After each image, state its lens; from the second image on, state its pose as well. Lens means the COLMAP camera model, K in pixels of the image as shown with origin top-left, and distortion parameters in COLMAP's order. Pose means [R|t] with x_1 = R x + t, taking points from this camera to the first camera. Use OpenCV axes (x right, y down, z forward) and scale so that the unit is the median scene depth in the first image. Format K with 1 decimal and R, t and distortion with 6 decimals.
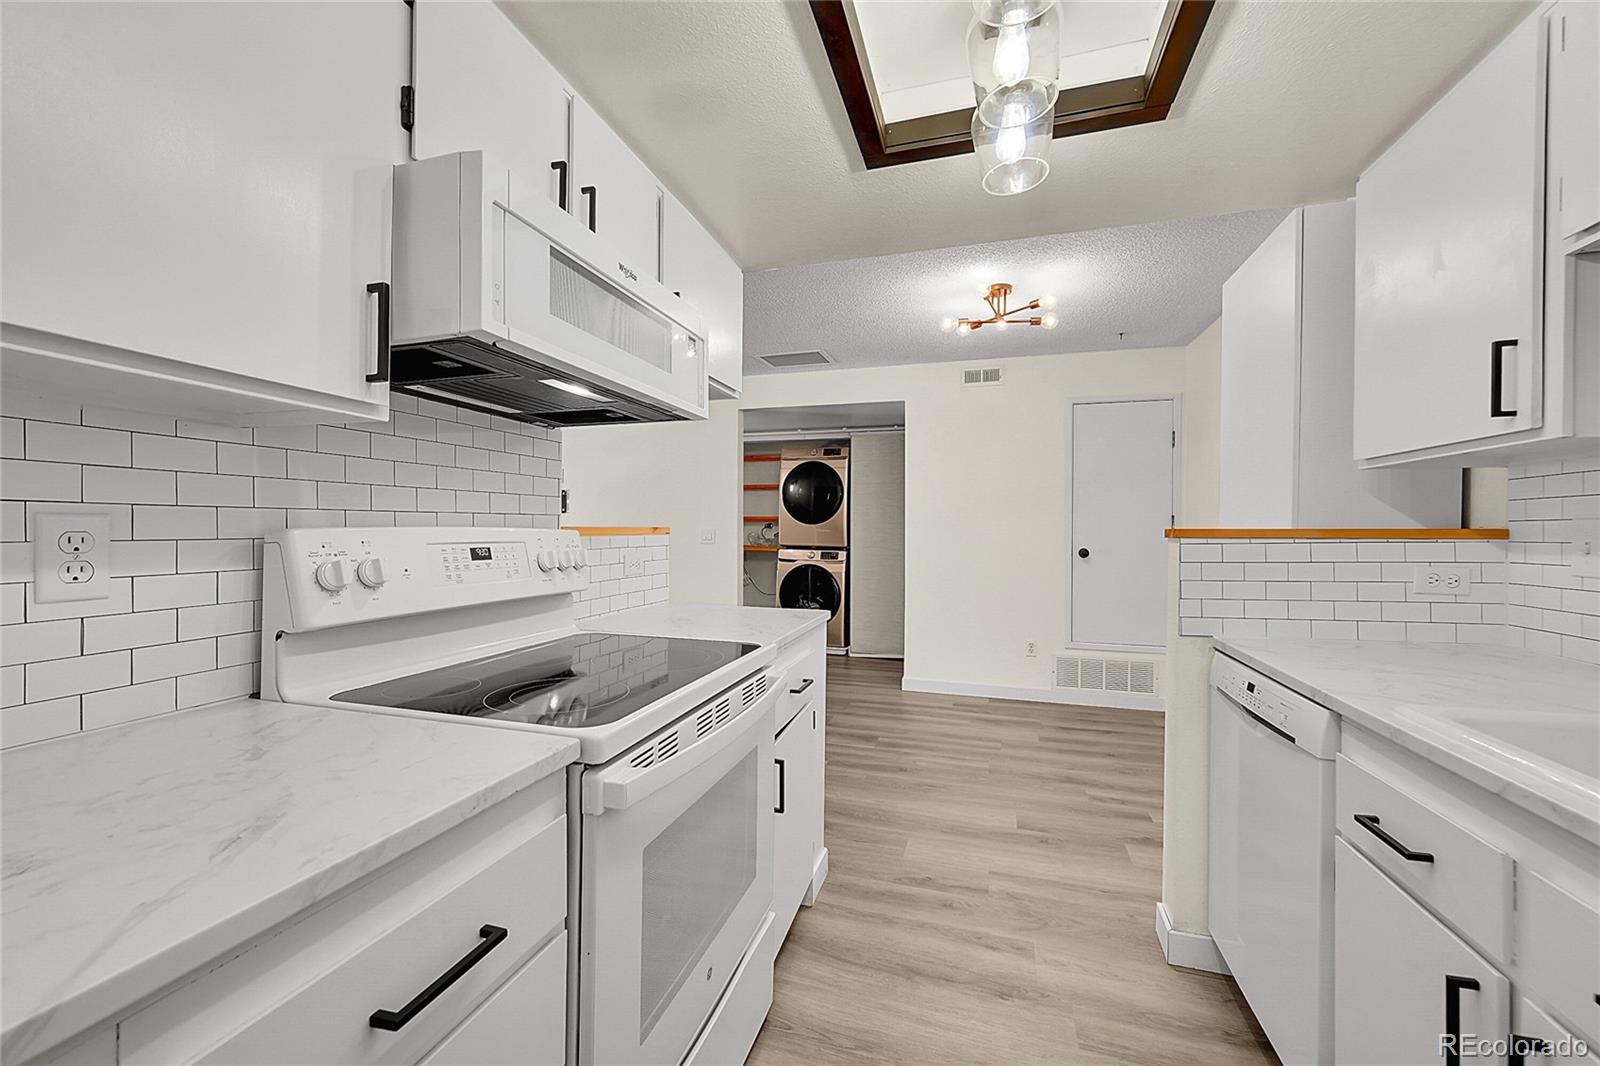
lens RADIAL K [[634.1, 0, 804.1], [0, 634.1, 538.7], [0, 0, 1]] dist [-0.000894, -0.000095]
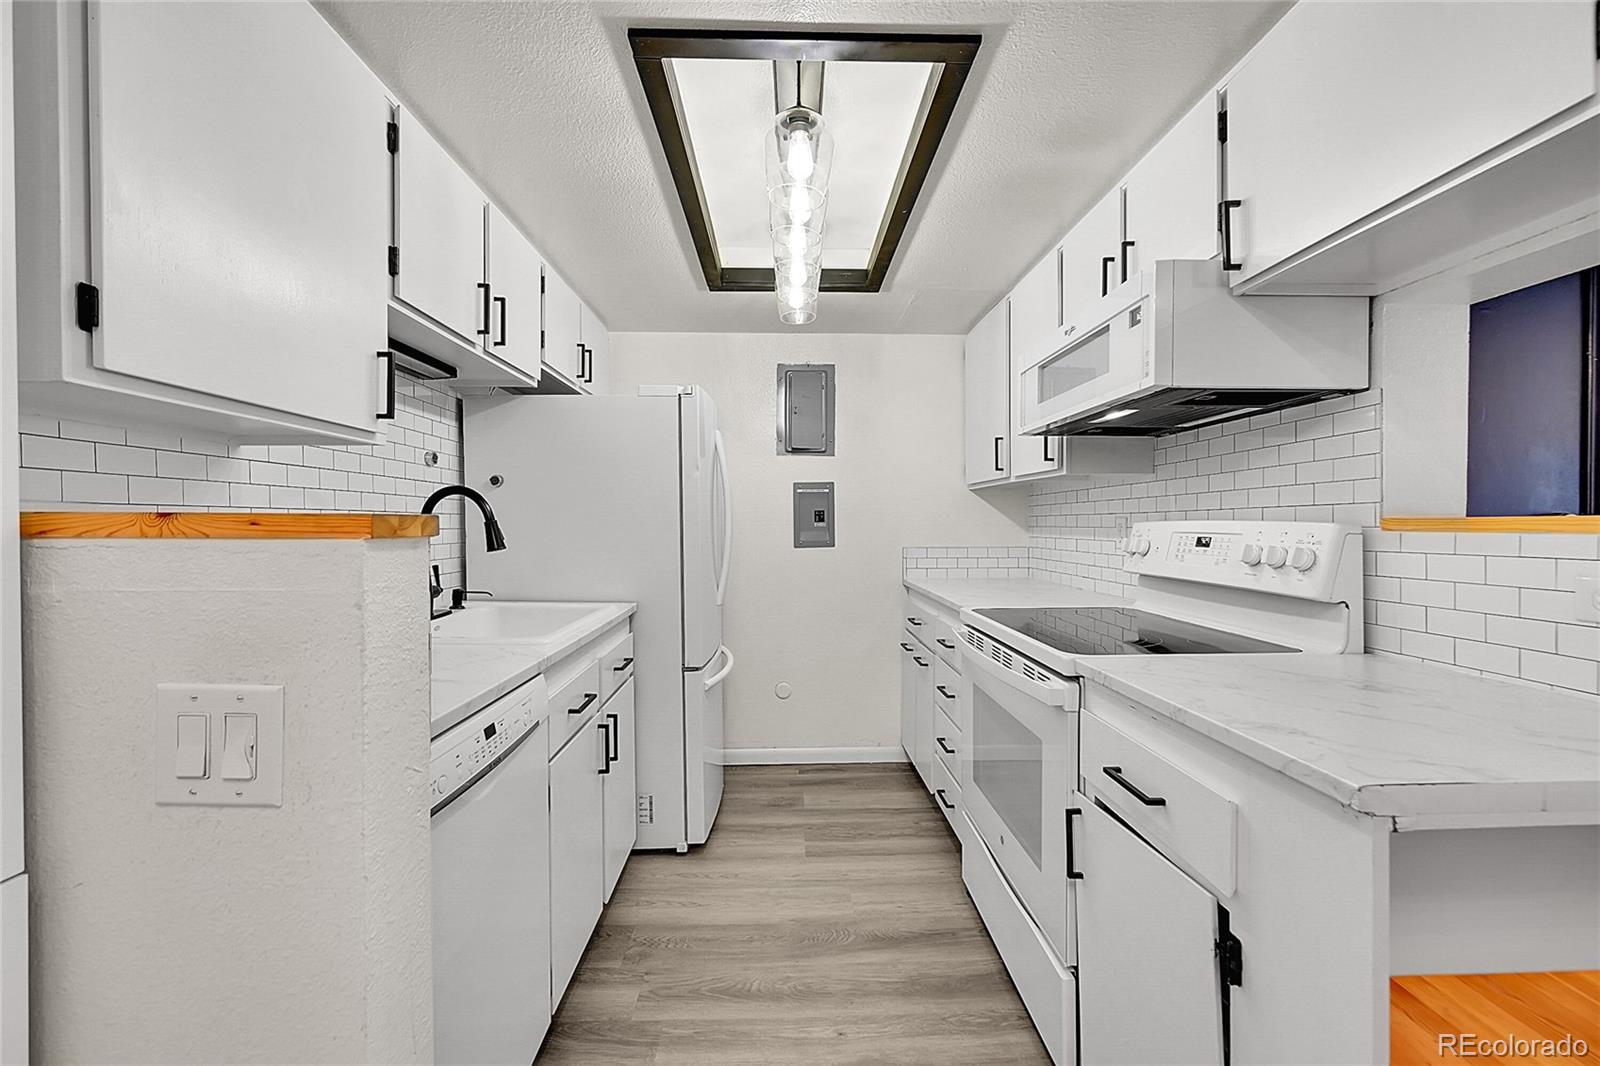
lens RADIAL K [[634.1, 0, 804.1], [0, 634.1, 538.7], [0, 0, 1]] dist [-0.000894, -0.000095]
pose [[0.952389, -0.005702, 0.304832, -0.170343], [0.002782, 0.999946, 0.010011, 0.017831], [-0.304873, -0.008687, 0.952353, -0.609562]]
